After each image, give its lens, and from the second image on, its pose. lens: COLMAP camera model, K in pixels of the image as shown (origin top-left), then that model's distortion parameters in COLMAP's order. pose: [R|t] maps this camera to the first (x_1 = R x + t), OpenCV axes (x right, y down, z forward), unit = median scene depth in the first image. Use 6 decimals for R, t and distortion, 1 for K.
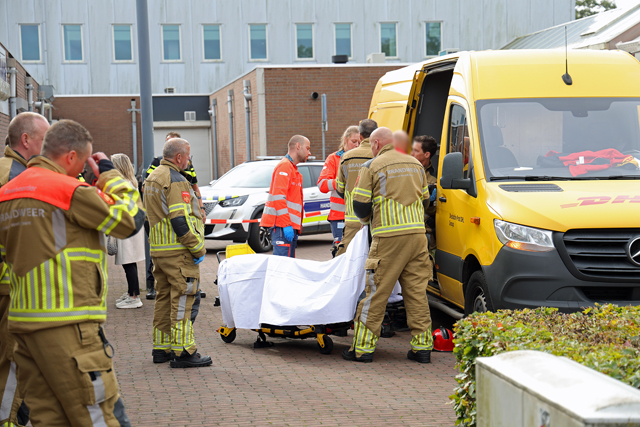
lens RADIAL K [[1314.0, 0, 320.0], [0, 1314.0, 213.5], [0, 0, 1]] dist [0.368005, 0.069081]
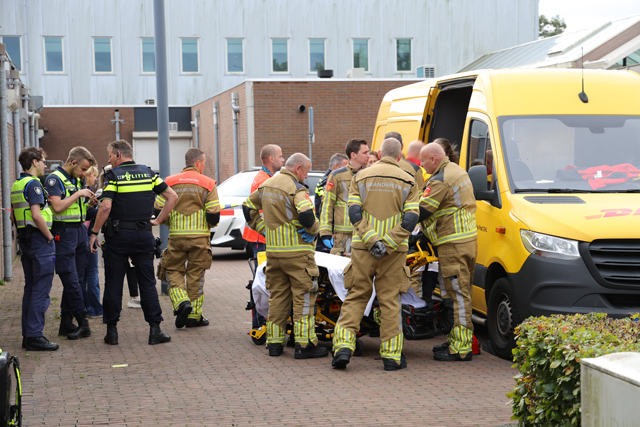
lens RADIAL K [[1276.3, 0, 320.0], [0, 1276.3, 213.5], [0, 0, 1]] dist [0.362382, -0.077755]
pose [[0.999560, 0.007884, 0.028596, -0.050832], [-0.007687, 0.999946, -0.007009, 0.000173], [-0.028649, 0.006786, 0.999566, -0.019926]]
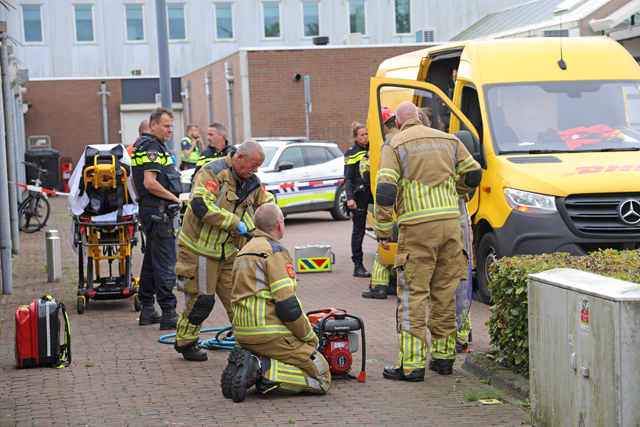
lens RADIAL K [[1380.1, 0, 320.0], [0, 1380.1, 213.5], [0, 0, 1]] dist [0.392686, 0.349215]
pose [[0.999426, -0.014941, 0.030418, -0.059248], [0.014608, 0.999831, 0.011141, 0.009989], [-0.030580, -0.010691, 0.999475, -0.189963]]
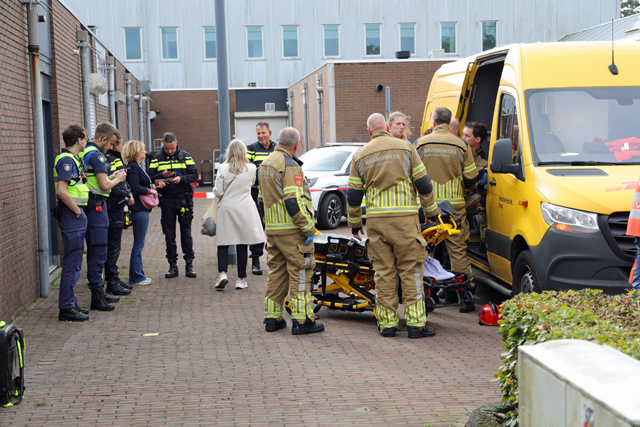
lens RADIAL K [[1159.9, 0, 320.0], [0, 1159.9, 213.5], [0, 0, 1]] dist [0.293873, 0.140379]
pose [[0.998333, 0.004111, -0.057570, 0.007986], [-0.003114, 0.999844, 0.017409, -0.002039], [0.057633, -0.017200, 0.998190, 0.047090]]
